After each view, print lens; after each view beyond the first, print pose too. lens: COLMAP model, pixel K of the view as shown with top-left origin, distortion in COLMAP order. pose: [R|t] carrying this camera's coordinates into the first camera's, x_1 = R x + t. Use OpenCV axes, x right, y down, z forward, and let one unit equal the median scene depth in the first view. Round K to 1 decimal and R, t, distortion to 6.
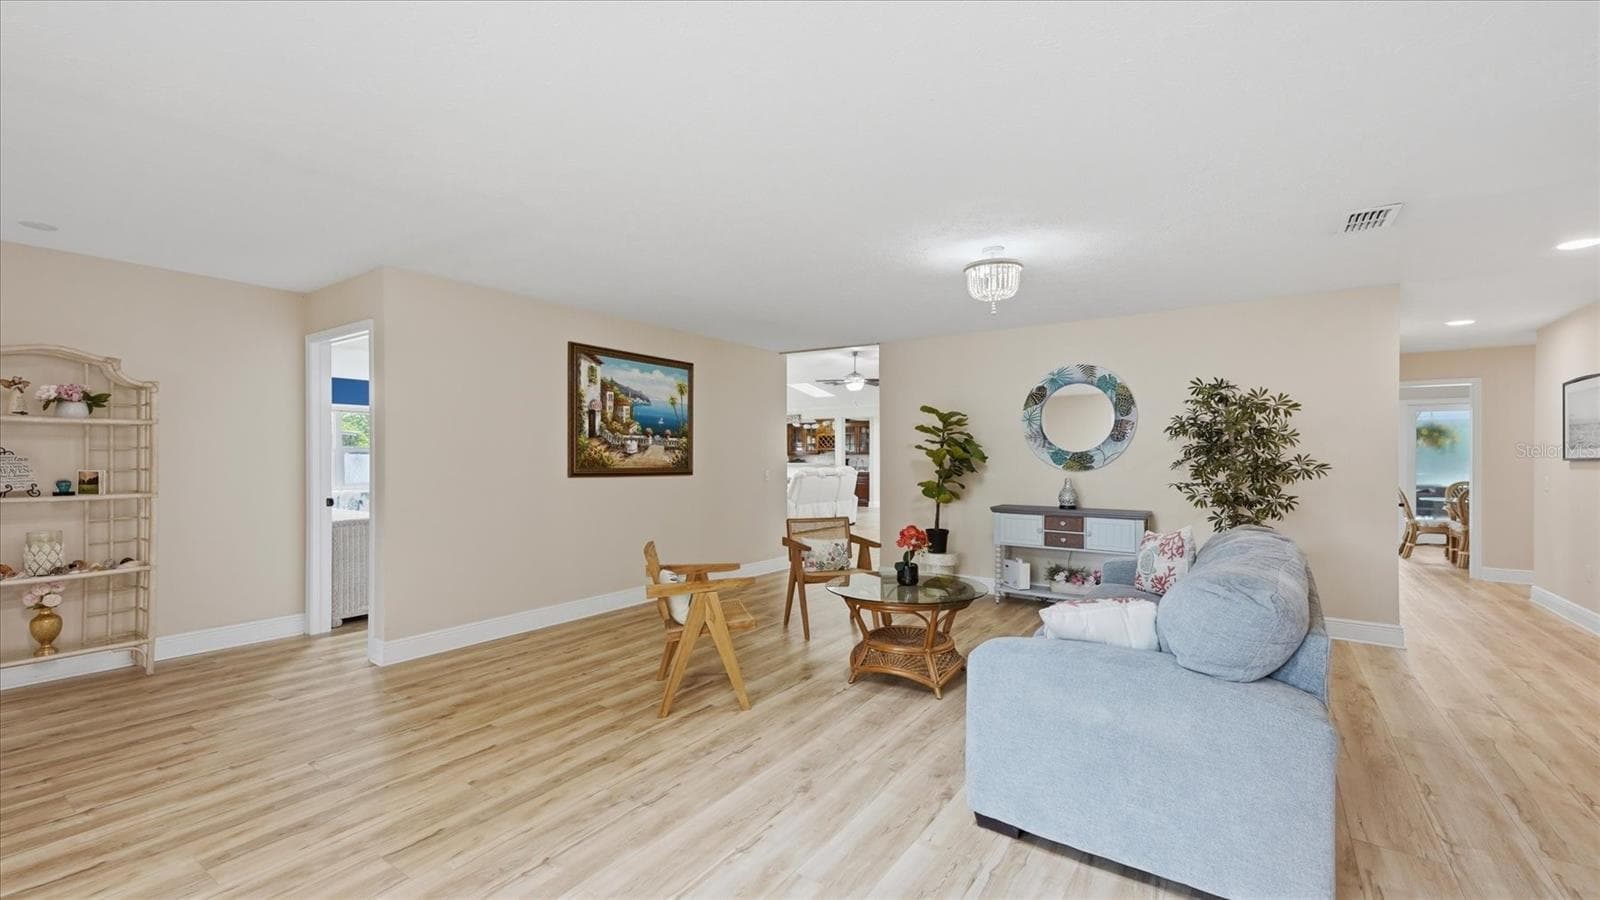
lens RADIAL K [[660.5, 0, 793.4], [0, 660.5, 457.6], [0, 0, 1]] dist [0.011070, 0.002232]
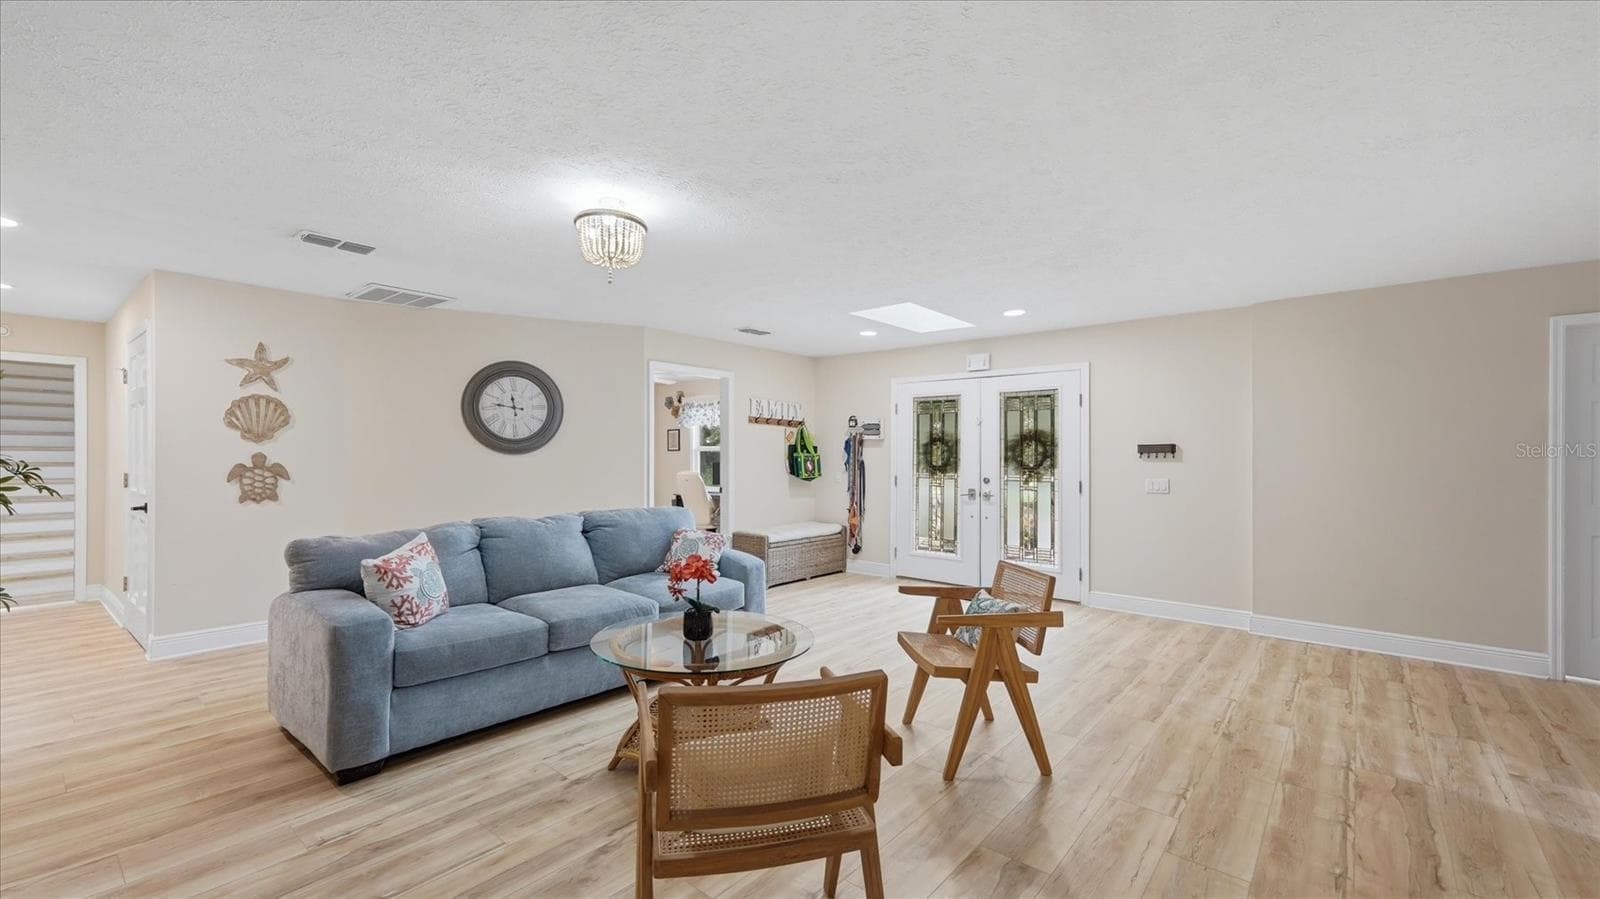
lens RADIAL K [[660.5, 0, 801.4], [0, 660.5, 452.2], [0, 0, 1]] dist [0.011070, 0.002232]
pose [[-0.997066, -0.008057, 0.076119, 0.011990], [-0.008182, 0.999966, -0.001342, -0.009185], [-0.076106, -0.001961, -0.997098, 1.695321]]
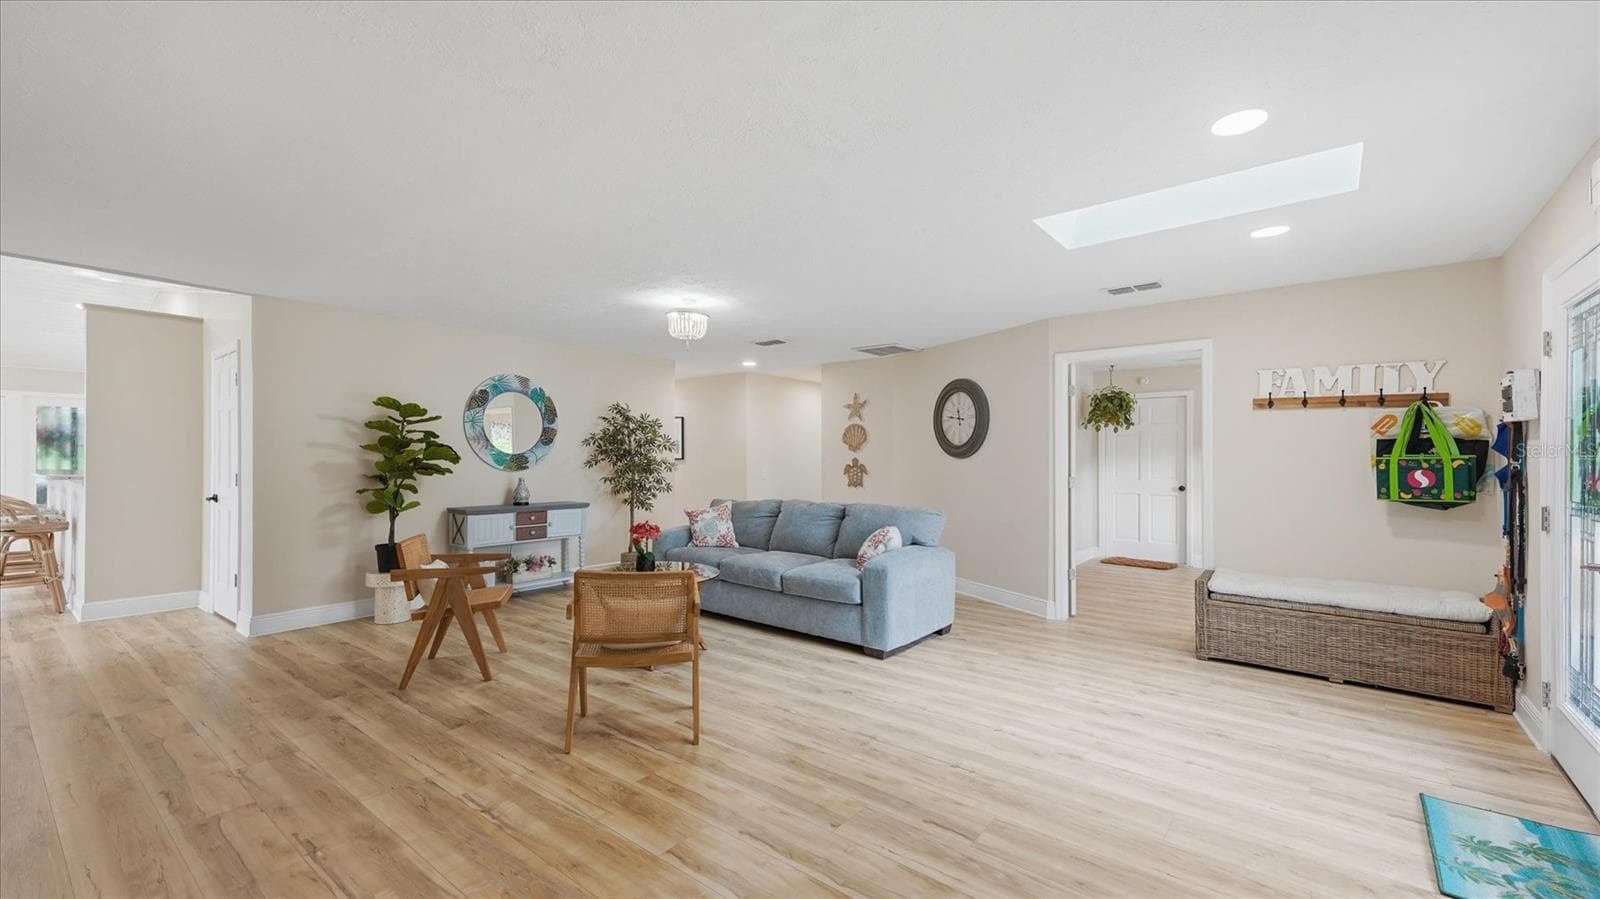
lens RADIAL K [[660.5, 0, 793.2], [0, 660.5, 454.8], [0, 0, 1]] dist [0.011070, 0.002232]
pose [[0.056376, 0.002385, 0.998407, -0.931826], [0.000258, 0.999997, -0.002403, -0.006406], [-0.998410, 0.000393, 0.056376, 0.679210]]
